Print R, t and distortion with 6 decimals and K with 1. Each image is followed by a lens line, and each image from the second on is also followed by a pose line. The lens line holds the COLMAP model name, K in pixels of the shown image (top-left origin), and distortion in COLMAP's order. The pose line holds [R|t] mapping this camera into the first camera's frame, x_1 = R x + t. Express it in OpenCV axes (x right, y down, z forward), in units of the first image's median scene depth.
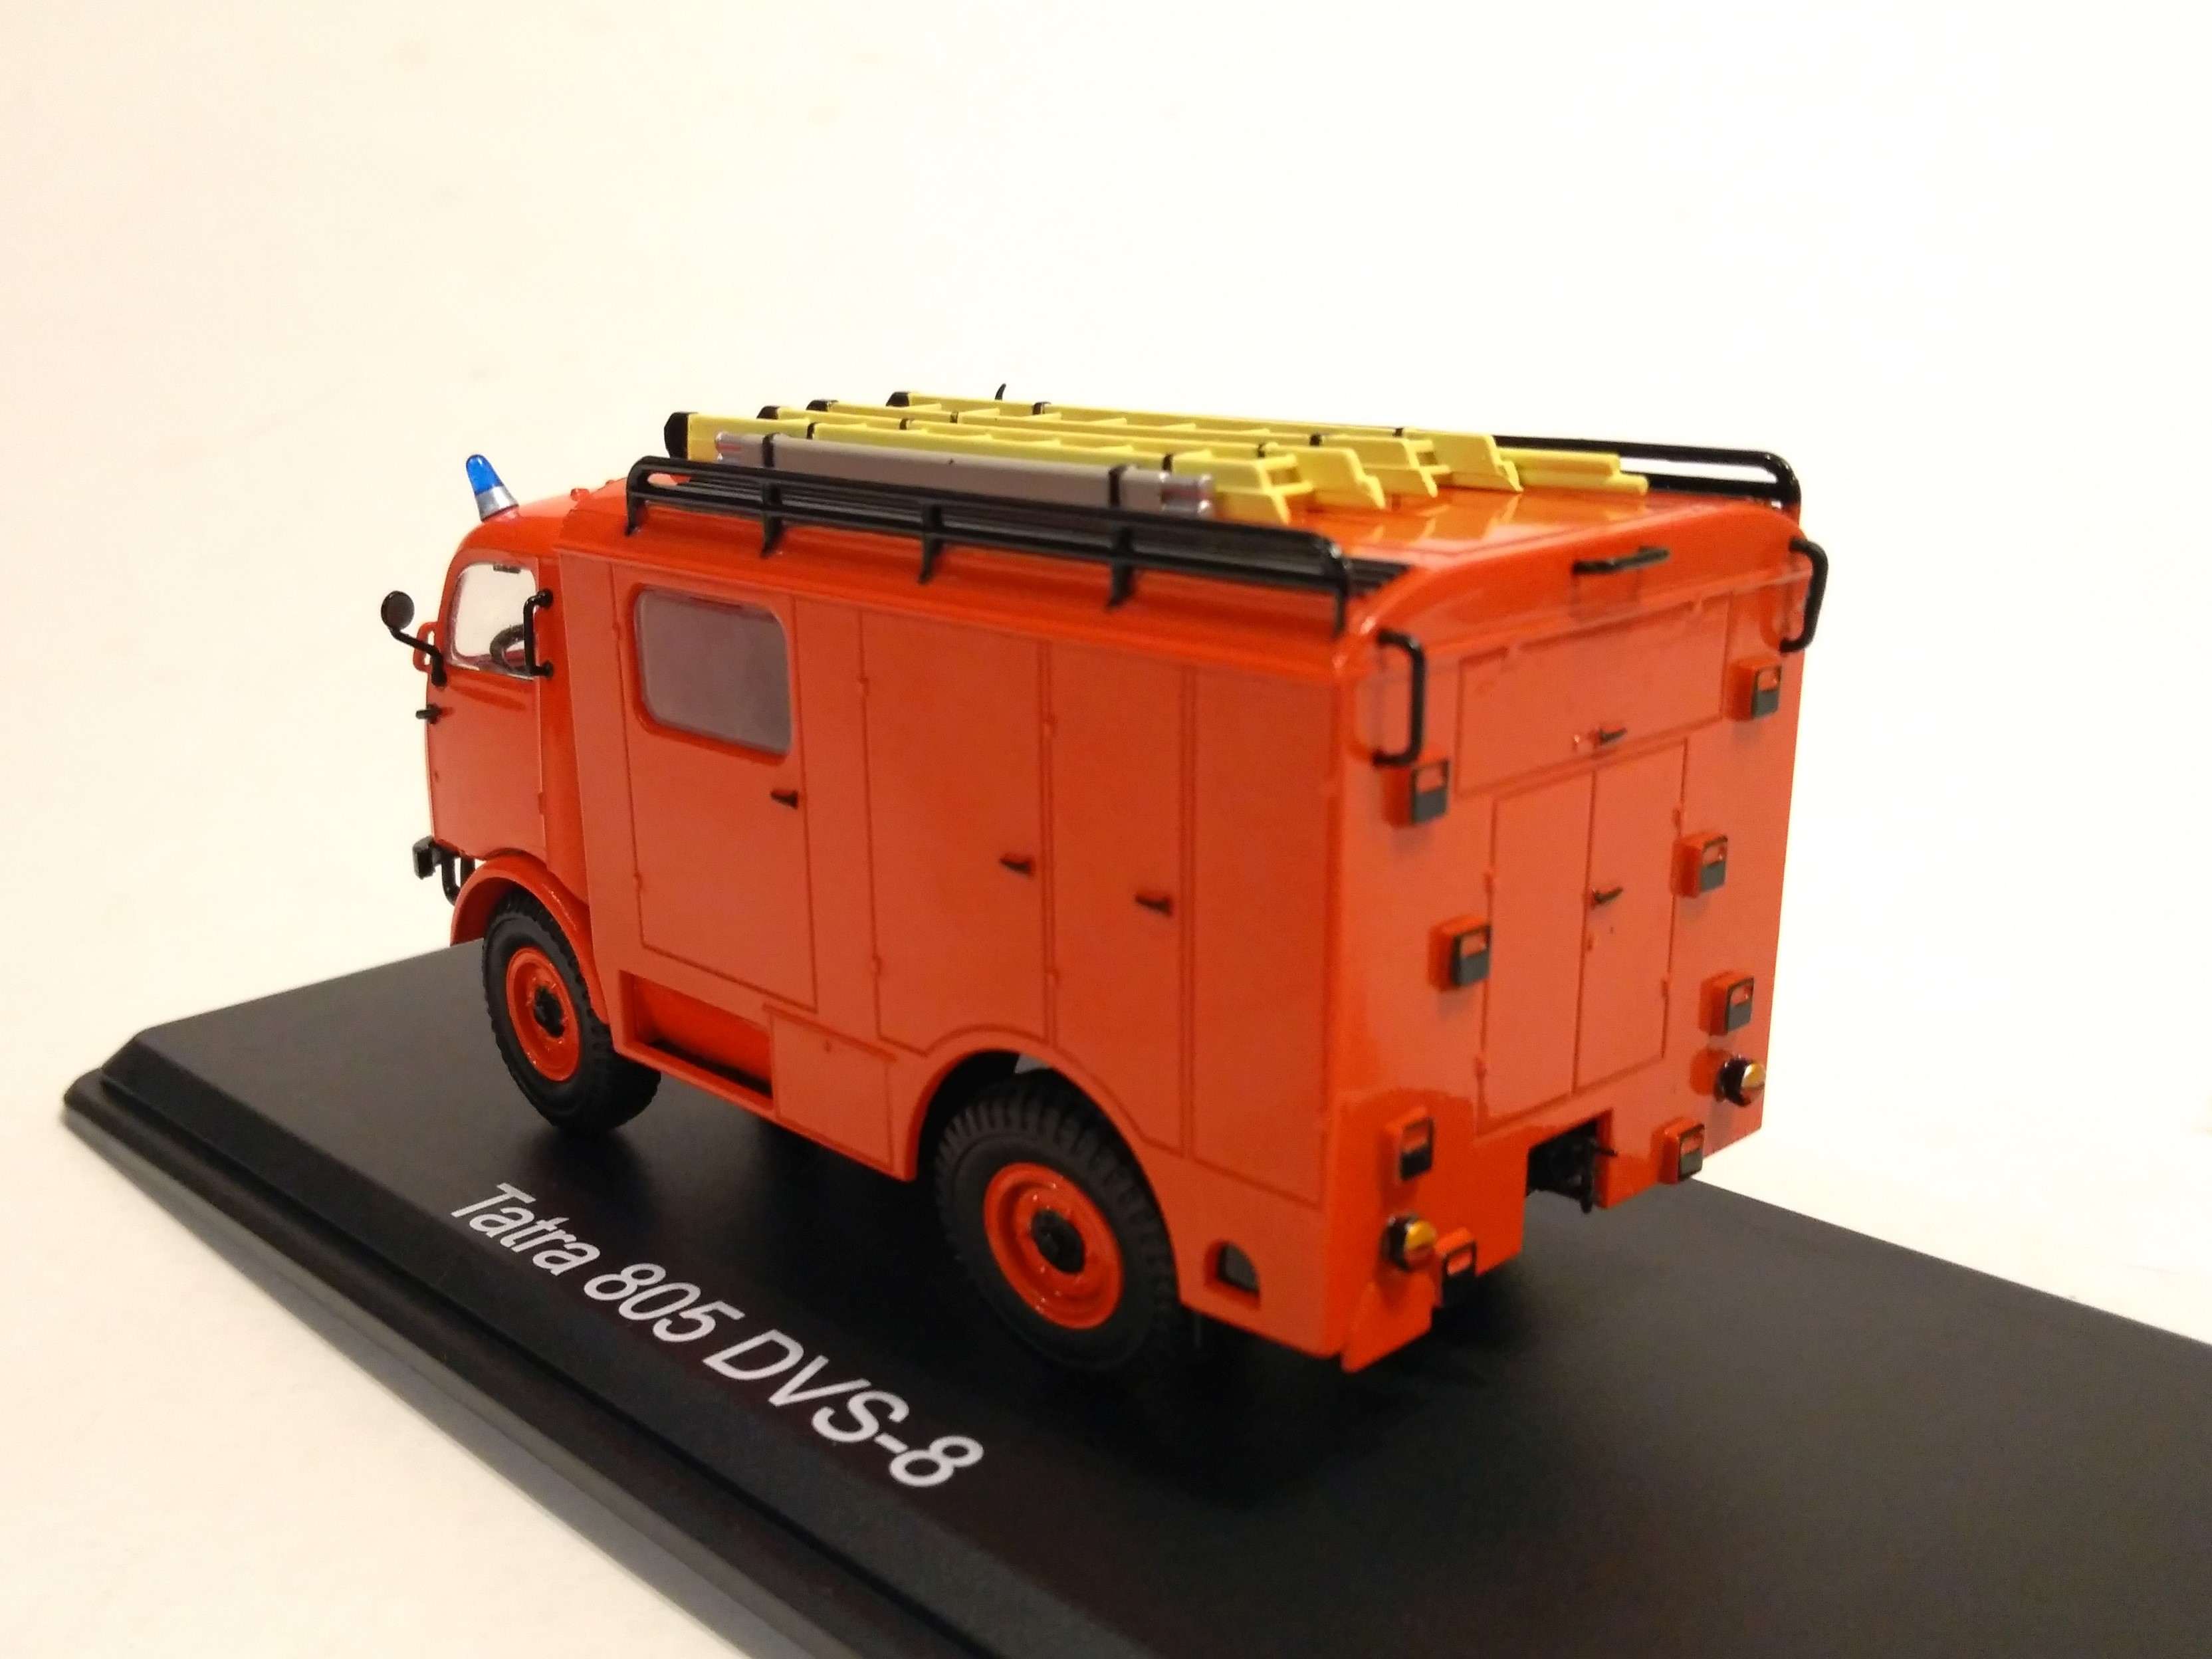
lens RADIAL K [[2224.4, 0, 975.5], [0, 2224.4, 755.6], [0, 0, 1]] dist [0.039131, 0.004059]
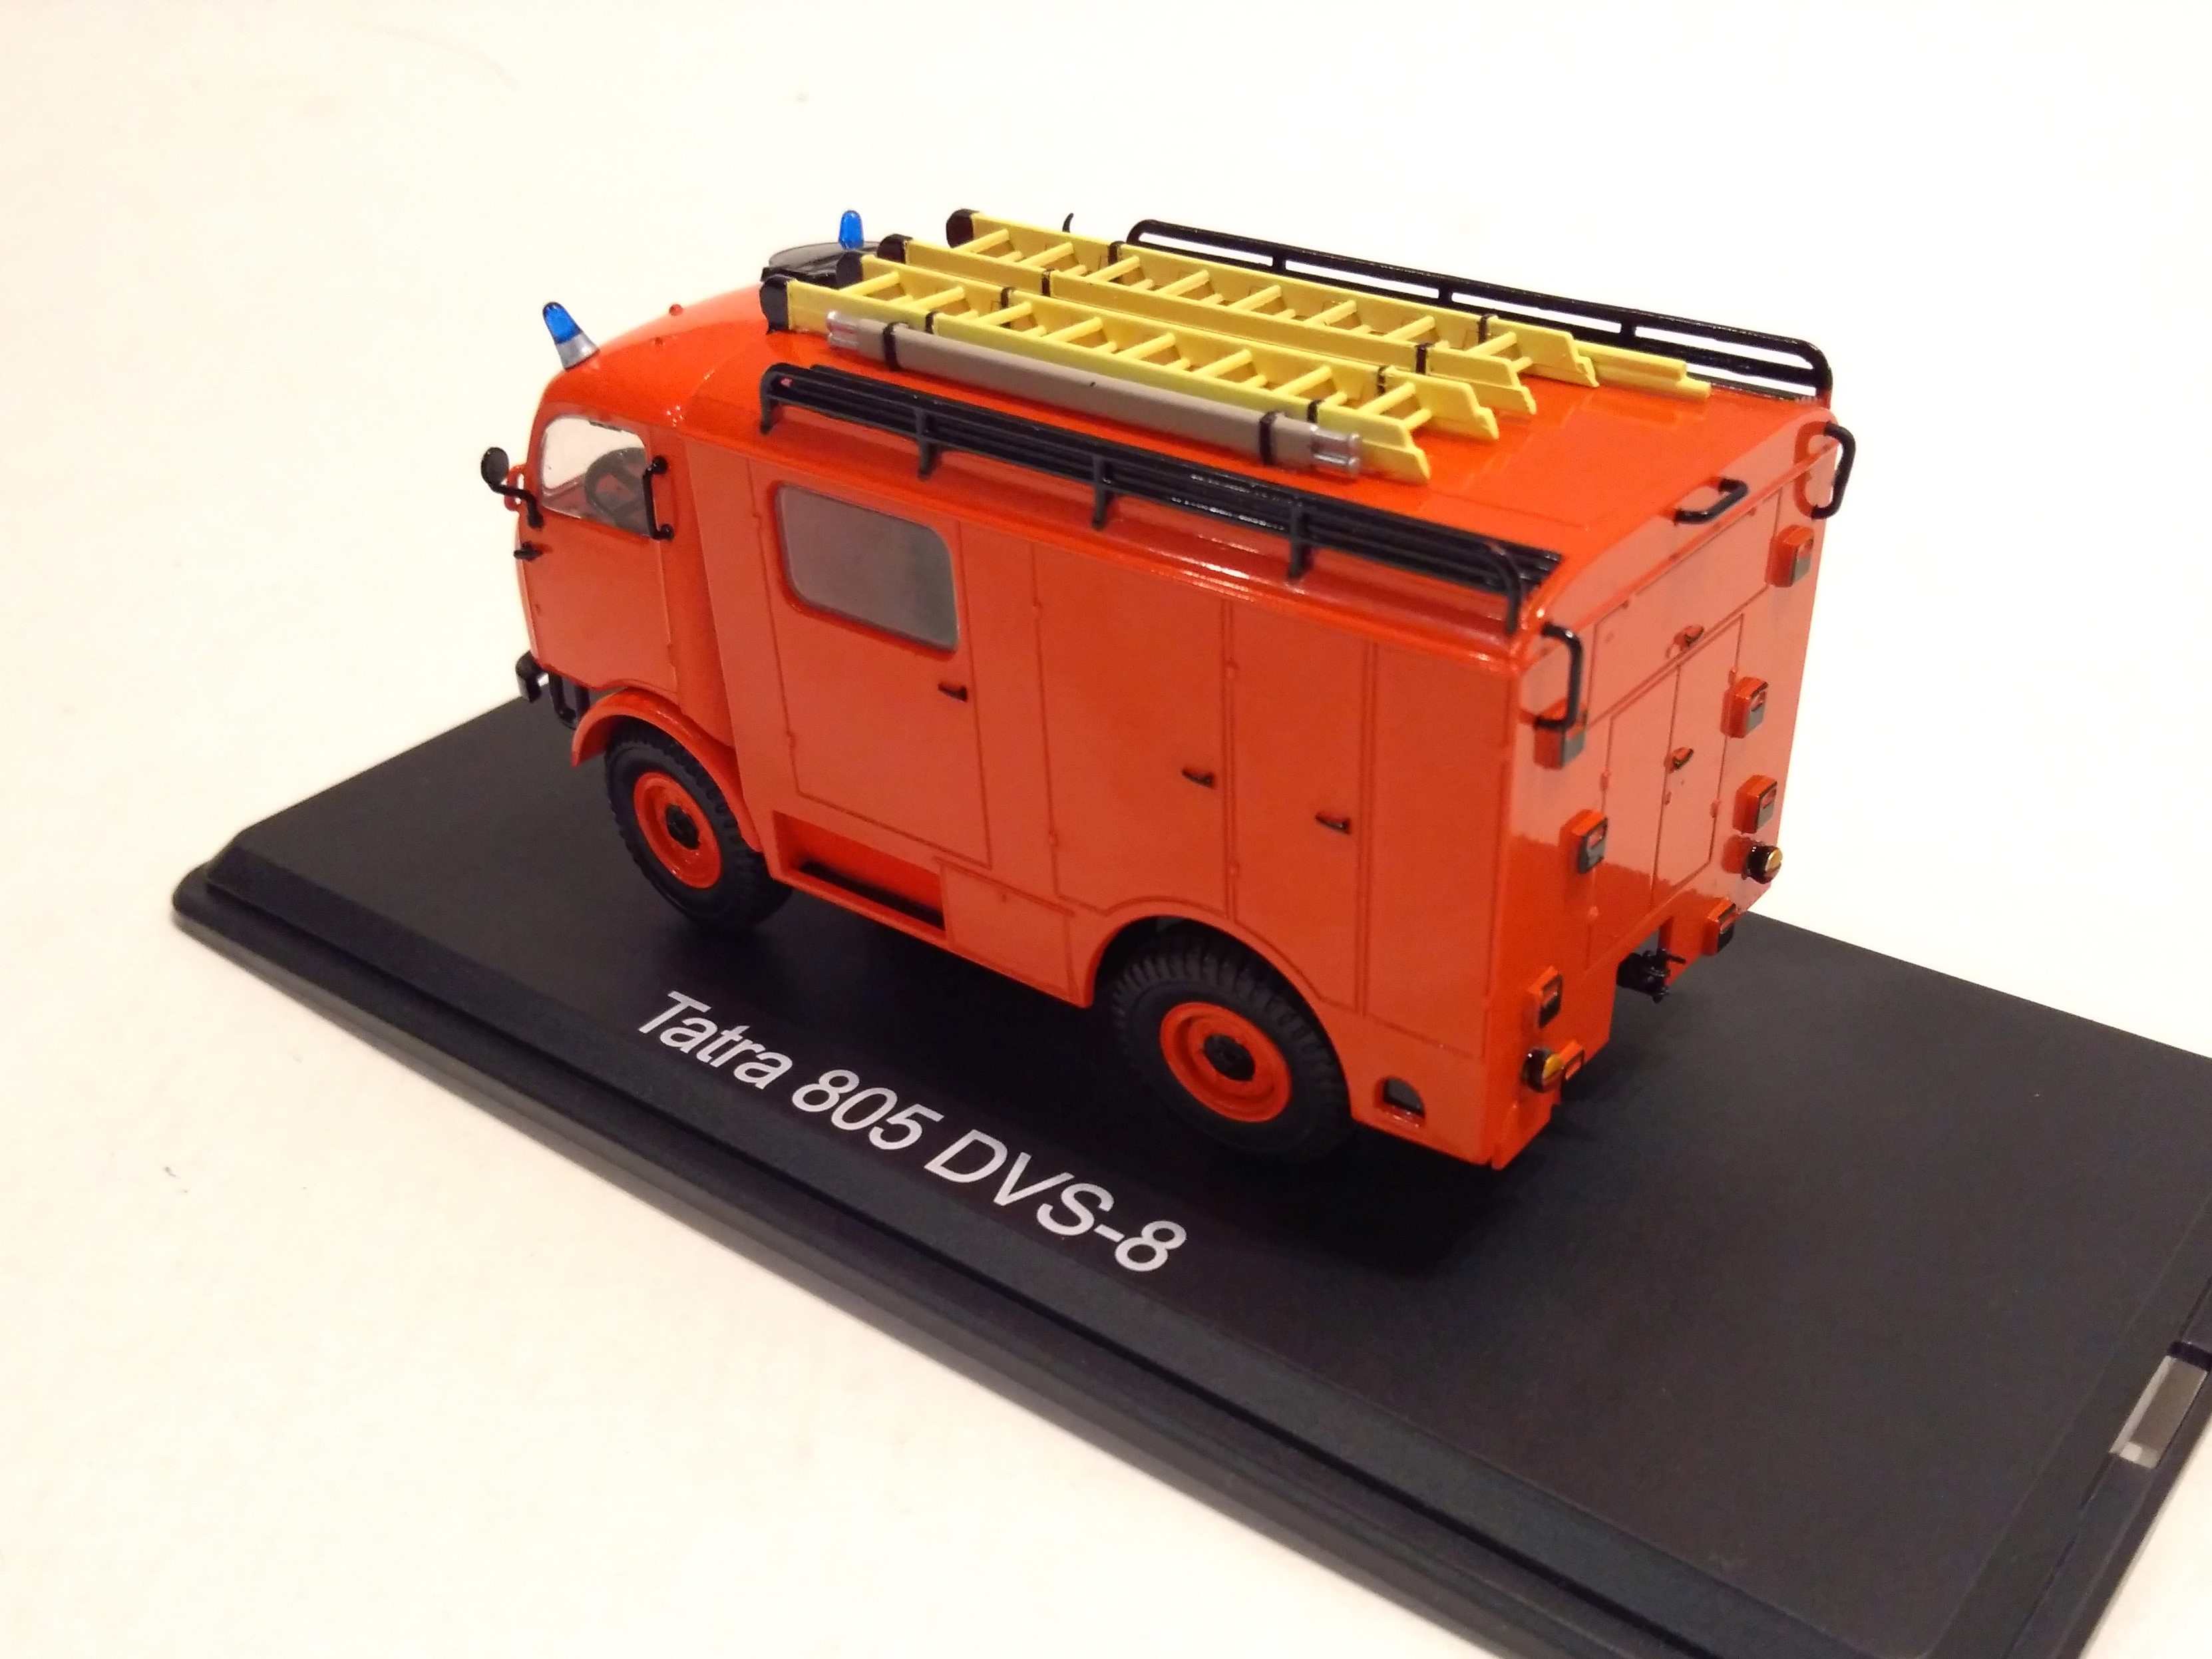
lens RADIAL K [[2329.4, 0, 1106.0], [0, 2329.4, 829.5], [0, 0, 1]] dist [0.020169, 0.000920]
pose [[0.986714, -0.090228, 0.135110, -0.177378], [0.048989, 0.958136, 0.282090, -0.244131], [-0.154907, -0.271723, 0.949827, -0.141339]]
